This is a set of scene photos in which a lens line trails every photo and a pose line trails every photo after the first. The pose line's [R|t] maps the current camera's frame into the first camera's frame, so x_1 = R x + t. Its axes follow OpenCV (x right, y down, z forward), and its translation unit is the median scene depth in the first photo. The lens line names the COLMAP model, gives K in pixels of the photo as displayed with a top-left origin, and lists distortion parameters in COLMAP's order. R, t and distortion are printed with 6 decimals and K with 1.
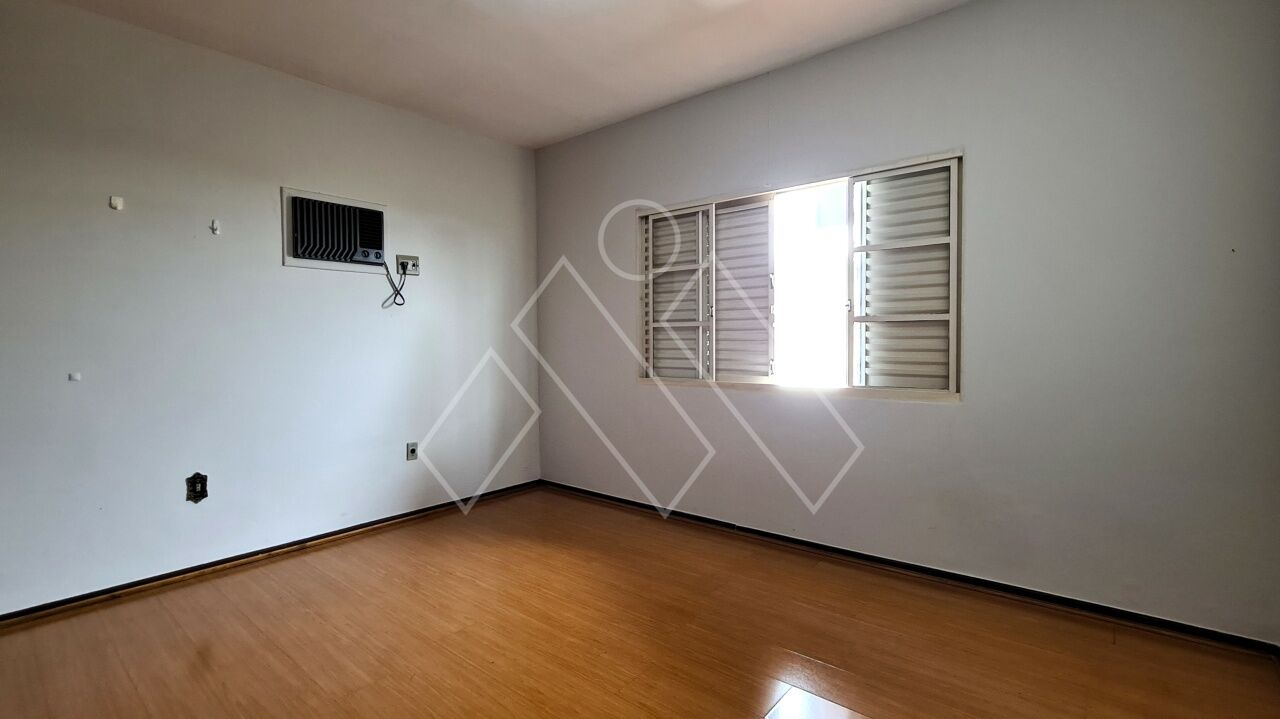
lens RADIAL K [[550.5, 0, 620.2], [0, 550.5, 359.8], [0, 0, 1]] dist [0.001941, -0.000075]
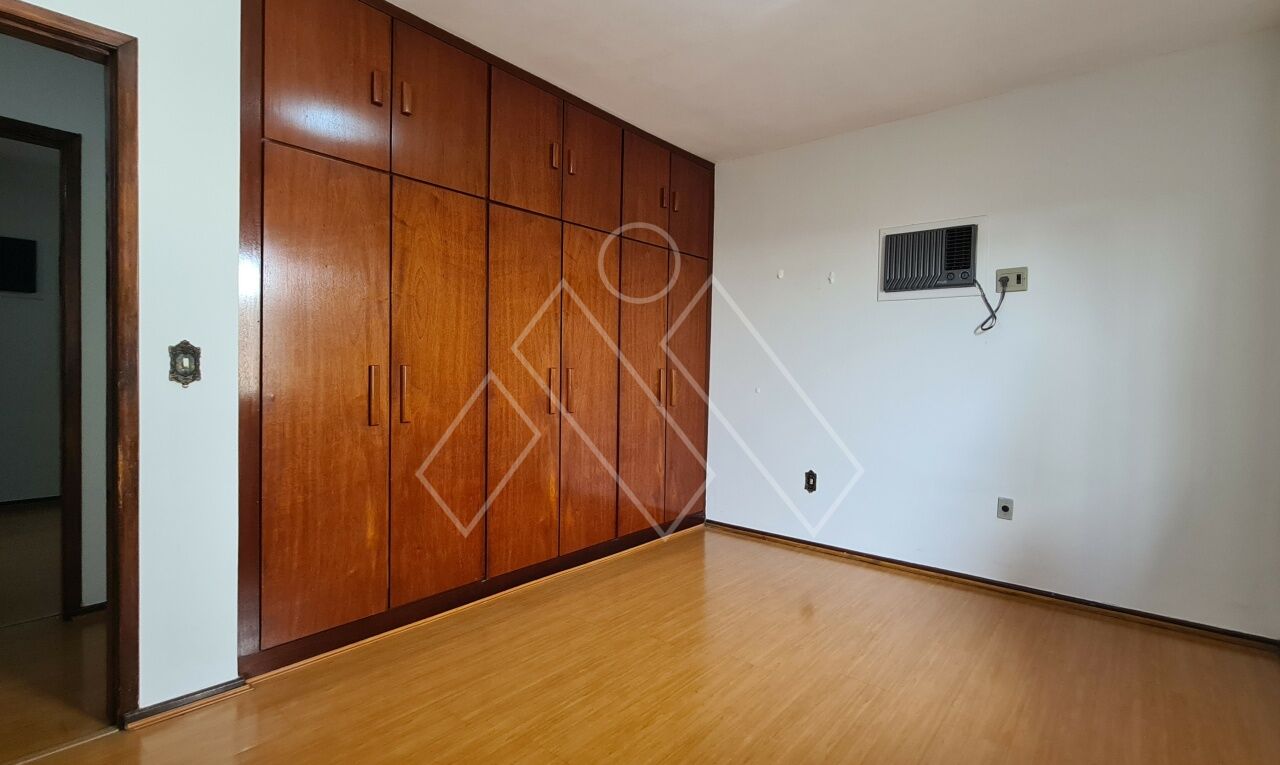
lens RADIAL K [[516.2, 0, 639.7], [0, 516.2, 390.1], [0, 0, 1]] dist [-0.001572, -0.000124]
pose [[0.091357, 0.054649, -0.994318, 0.364736], [-0.052260, 0.997380, 0.050016, -0.021393], [0.994446, 0.047393, 0.093974, 0.432211]]
